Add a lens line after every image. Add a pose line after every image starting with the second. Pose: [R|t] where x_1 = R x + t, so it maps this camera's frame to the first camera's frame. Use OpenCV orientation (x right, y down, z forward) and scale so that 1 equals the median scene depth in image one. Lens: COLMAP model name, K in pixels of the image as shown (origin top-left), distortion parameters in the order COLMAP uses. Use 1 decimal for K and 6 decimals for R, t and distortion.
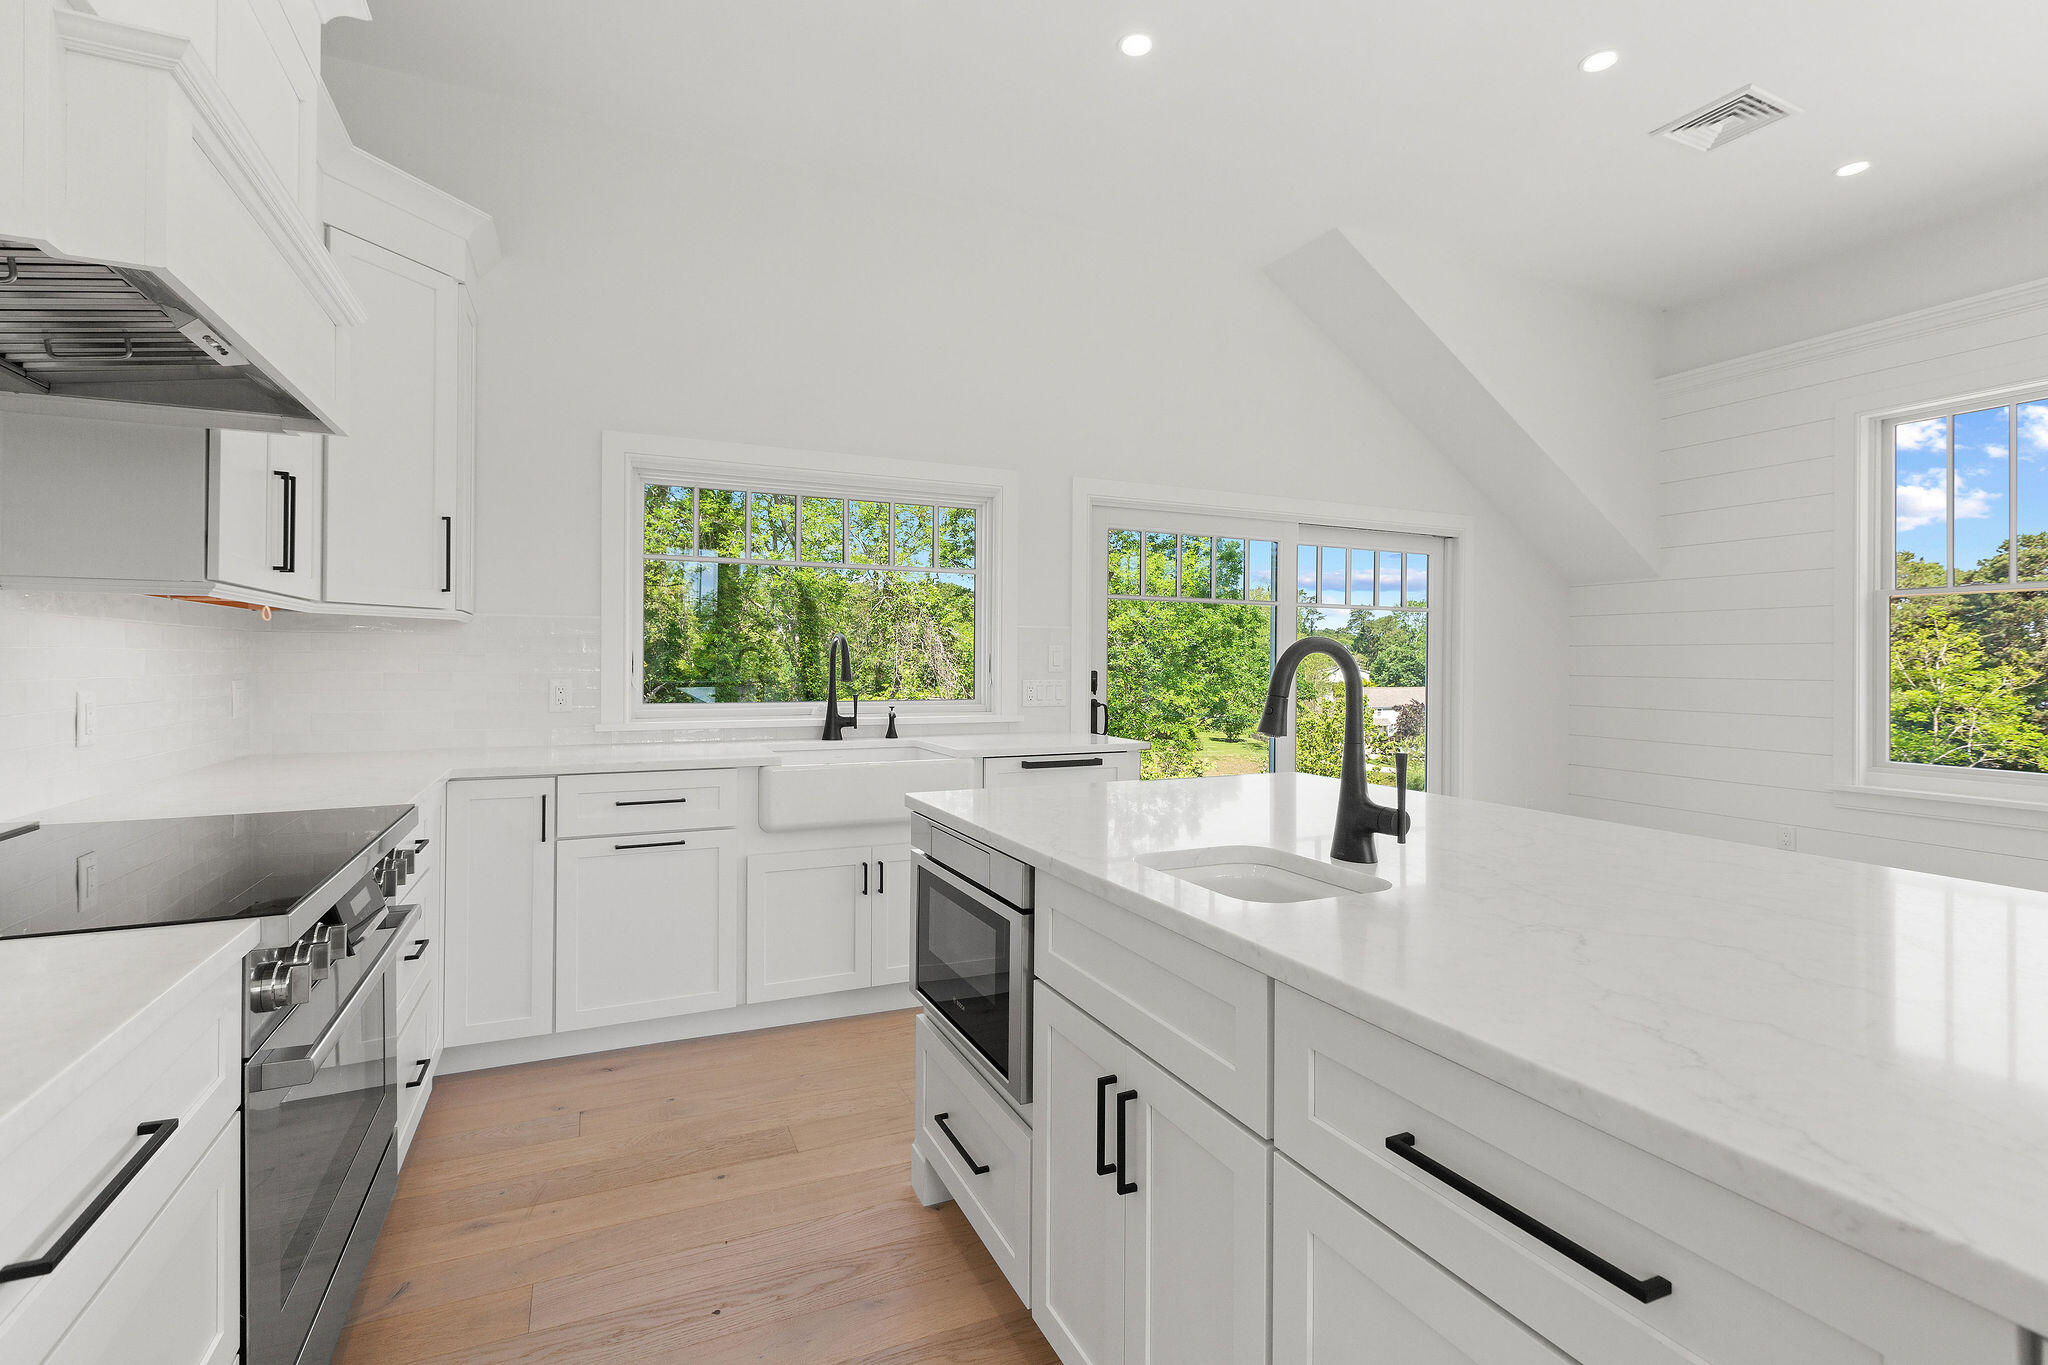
lens RADIAL K [[929.5, 0, 1026.5], [0, 929.5, 651.9], [0, 0, 1]] dist [0.001654, 0.000252]
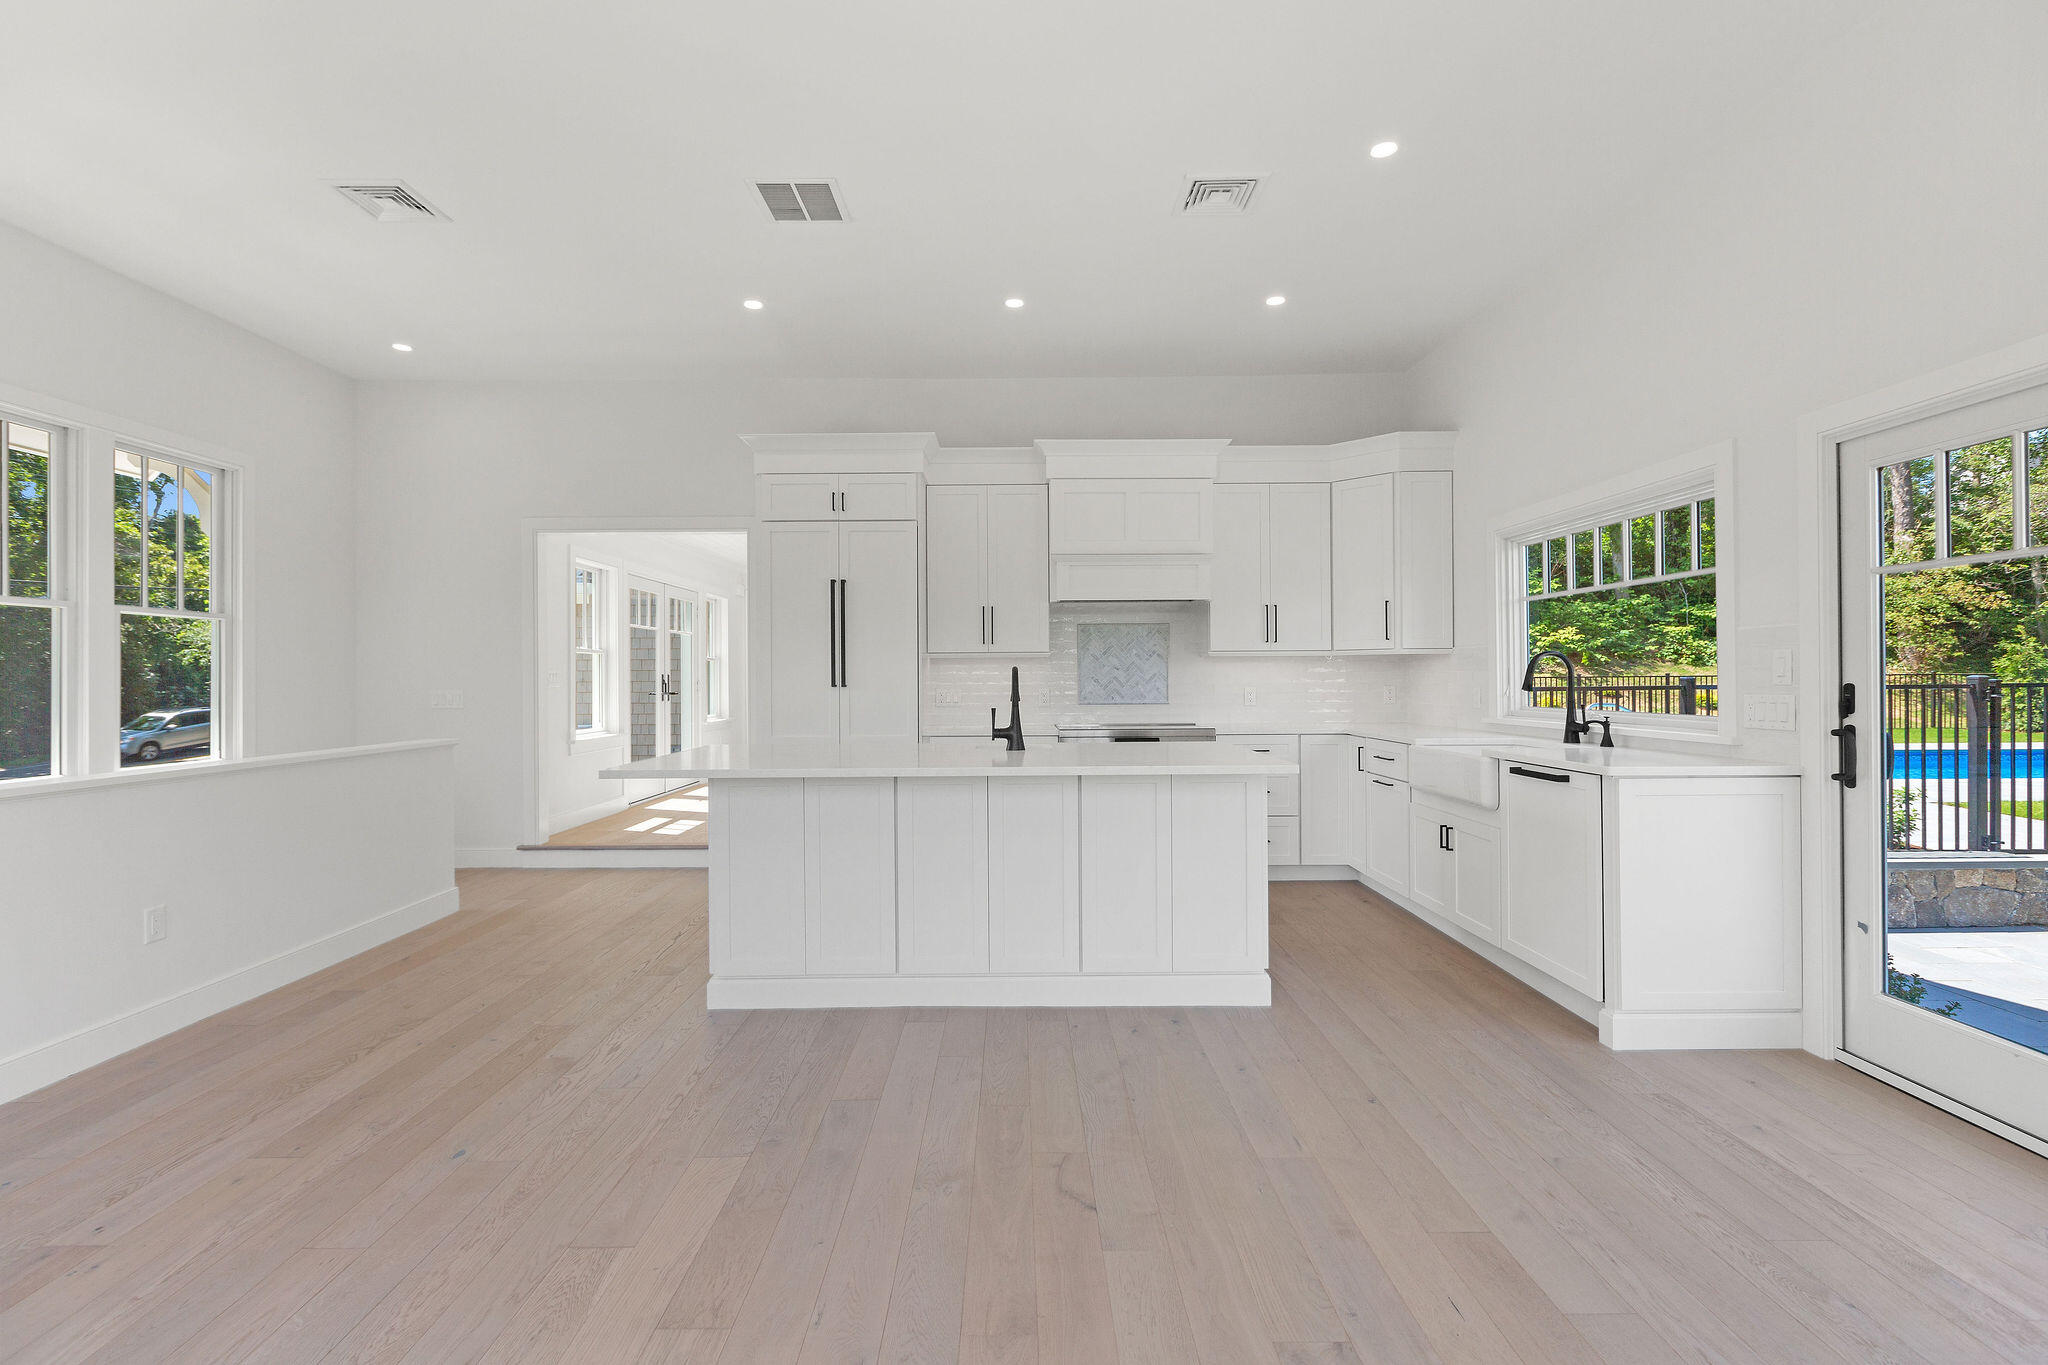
lens RADIAL K [[925.5, 0, 1013.7], [0, 925.5, 676.0], [0, 0, 1]] dist [0.001503, -0.000538]
pose [[-0.419277, -0.008172, -0.907822, 0.945569], [0.011553, 0.999830, -0.014336, 0.017744], [0.907785, -0.016499, -0.419111, 0.731531]]
